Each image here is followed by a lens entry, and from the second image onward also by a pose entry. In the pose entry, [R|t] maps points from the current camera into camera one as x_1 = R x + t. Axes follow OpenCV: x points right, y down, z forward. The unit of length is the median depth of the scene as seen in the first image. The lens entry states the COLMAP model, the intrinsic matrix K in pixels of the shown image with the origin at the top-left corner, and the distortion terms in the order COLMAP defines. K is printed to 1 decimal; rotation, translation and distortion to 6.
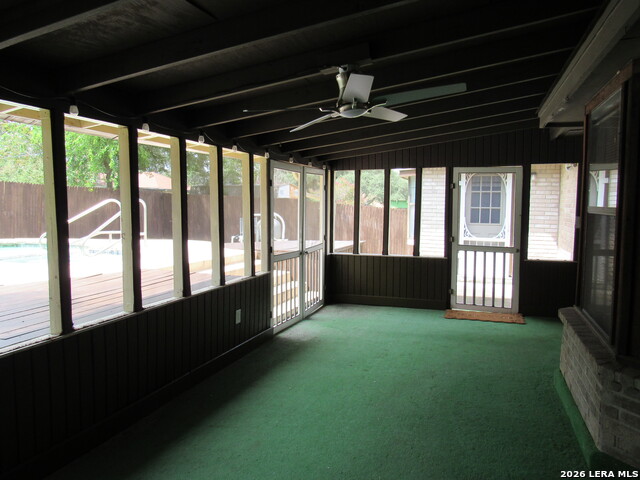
lens RADIAL K [[459.7, 0, 314.2], [0, 459.7, 242.0], [0, 0, 1]] dist [-0.026204, 0.013575]
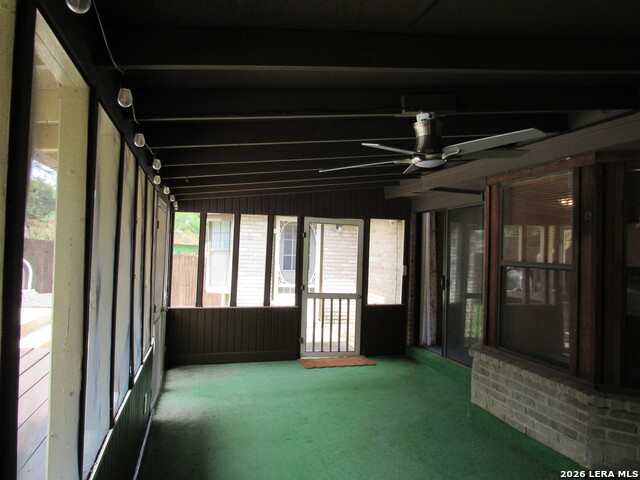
lens RADIAL K [[459.7, 0, 318.2], [0, 459.7, 239.6], [0, 0, 1]] dist [-0.026204, 0.013575]
pose [[0.819961, 0.030802, 0.571591, -0.265501], [0.025724, 0.995560, -0.090551, -0.019879], [-0.571842, 0.088952, 0.815527, 0.155757]]
